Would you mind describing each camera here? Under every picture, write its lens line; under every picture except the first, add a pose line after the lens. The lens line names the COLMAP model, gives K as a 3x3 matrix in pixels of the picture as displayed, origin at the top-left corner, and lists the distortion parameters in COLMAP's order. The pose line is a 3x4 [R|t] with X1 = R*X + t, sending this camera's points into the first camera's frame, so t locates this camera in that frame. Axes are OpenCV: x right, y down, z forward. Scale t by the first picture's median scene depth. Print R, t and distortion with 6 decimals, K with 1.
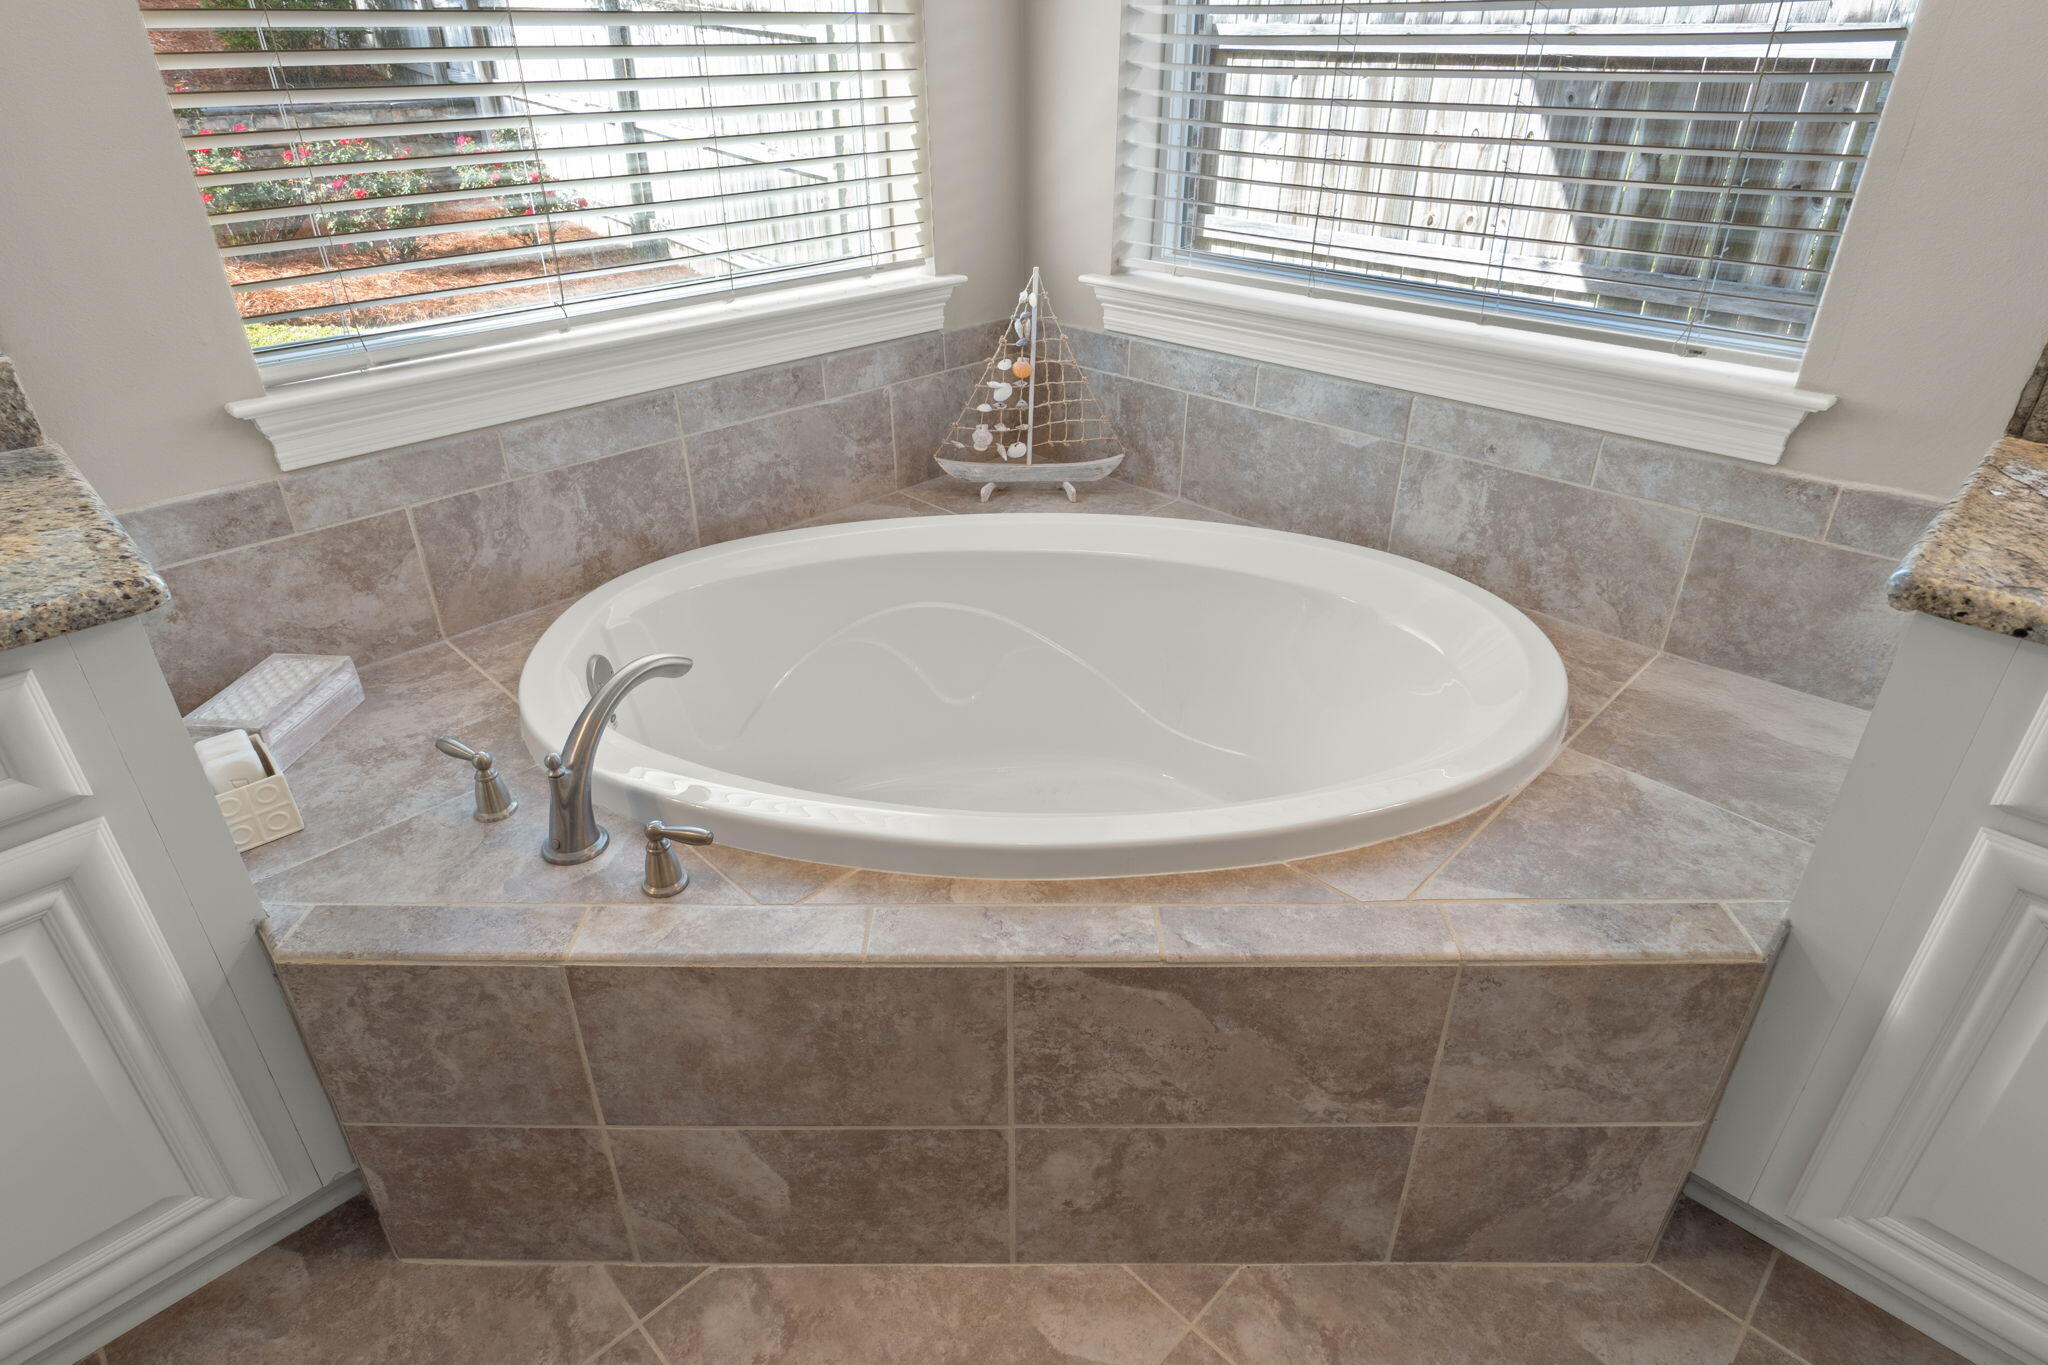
lens RADIAL K [[1125.2, 0, 1024.0], [0, 1125.2, 682.5], [0, 0, 1]] dist [-0.000173, 0.000232]
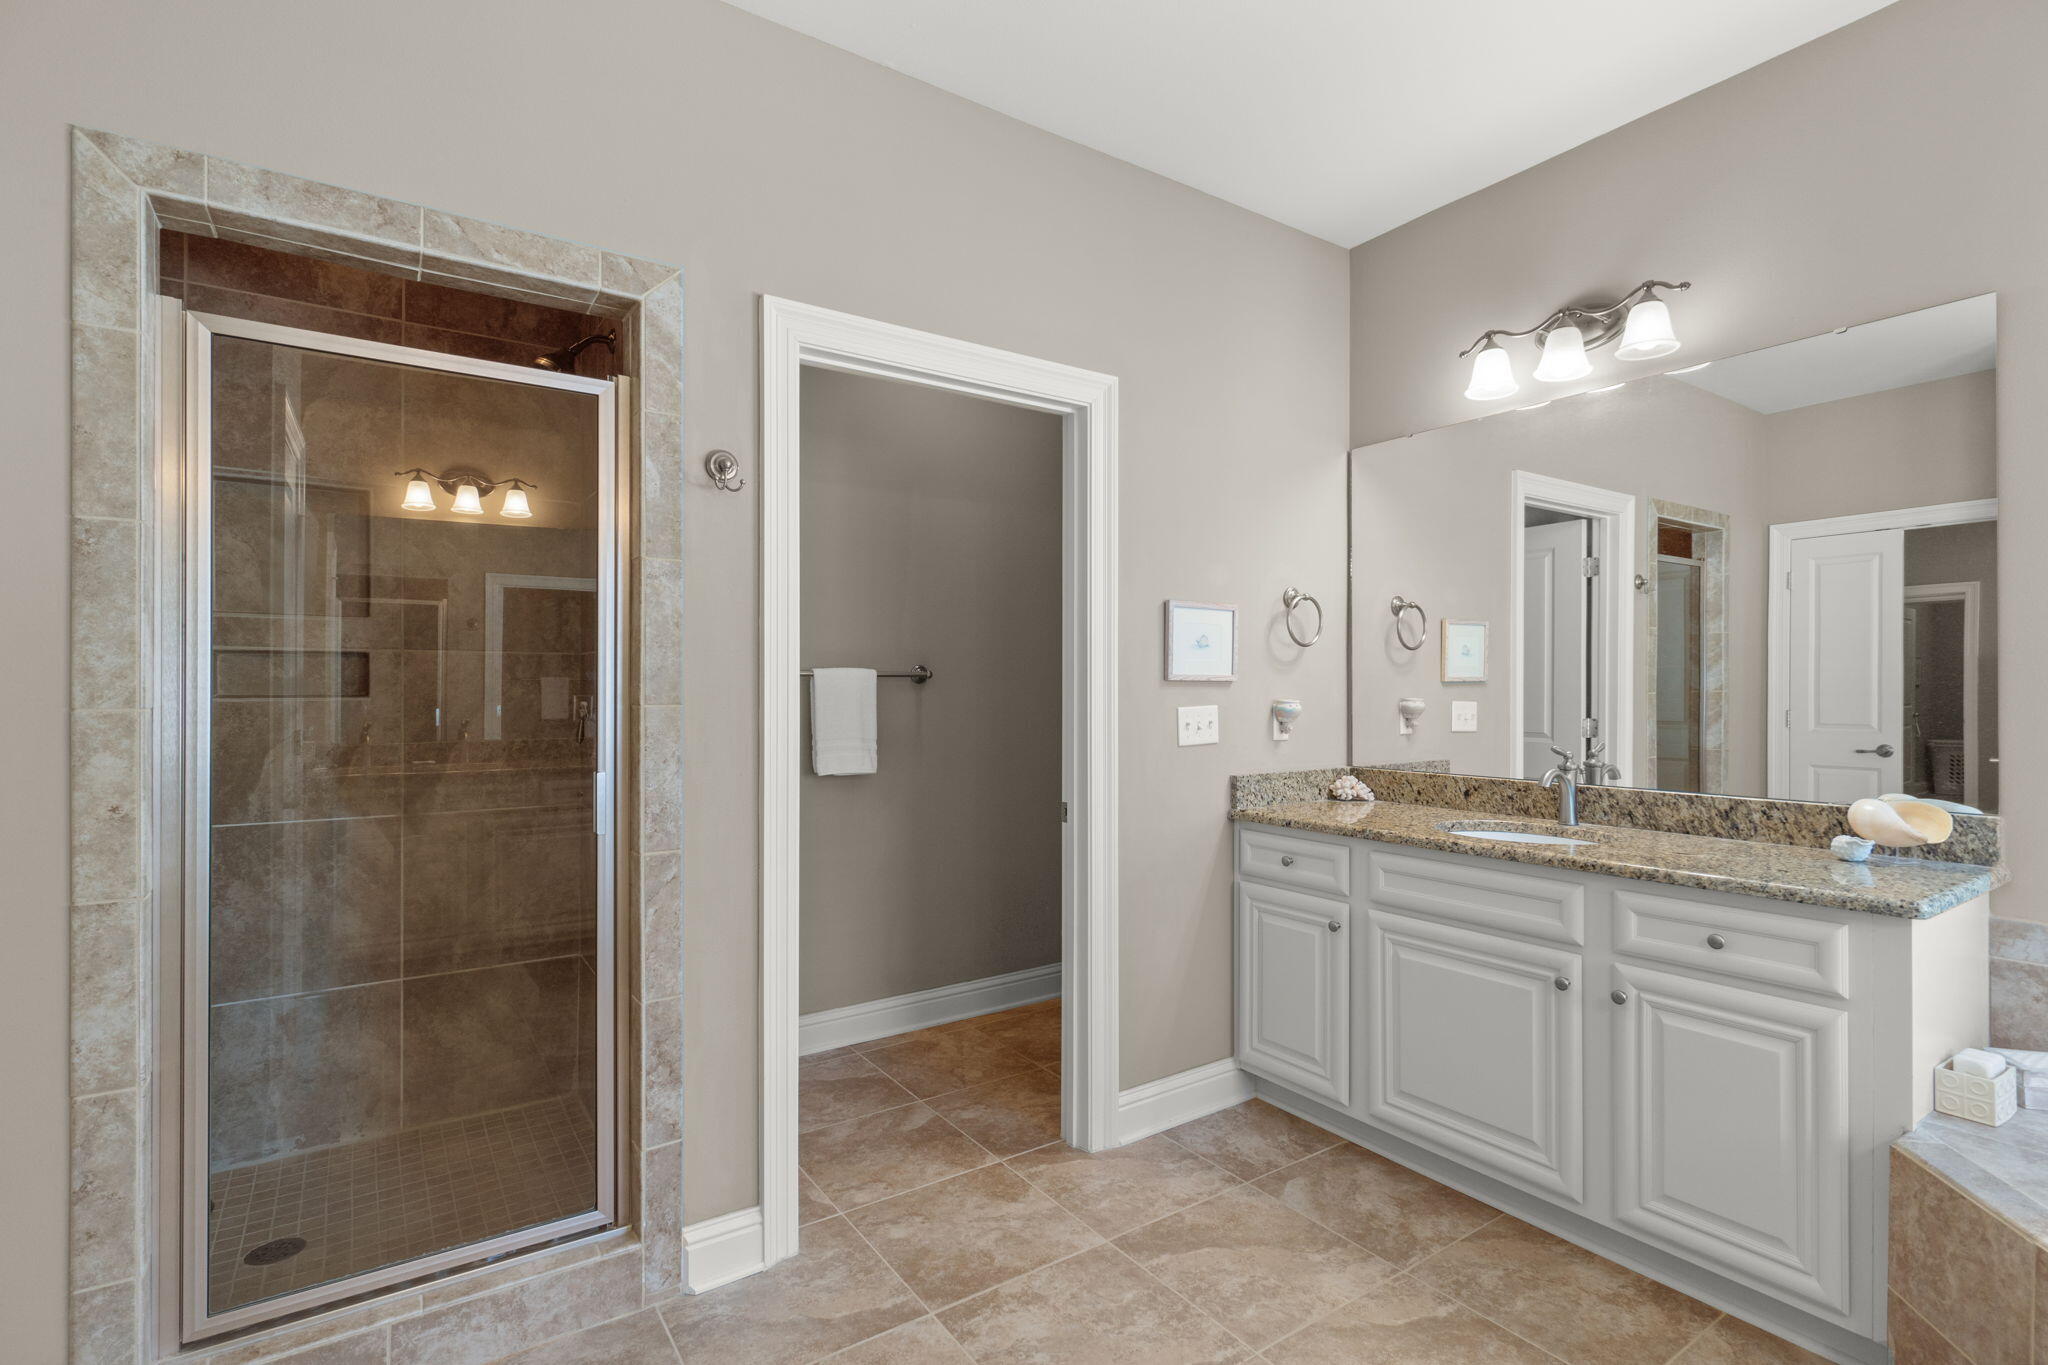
lens RADIAL K [[961.8, 0, 1024.0], [0, 961.8, 682.5], [0, 0, 1]] dist [-0.002473, -0.000431]
pose [[-0.186421, 0.000945, -0.982470, 0.944014], [-0.480061, 0.872405, 0.091929, 0.135826], [0.857198, 0.488783, -0.162181, -0.195717]]
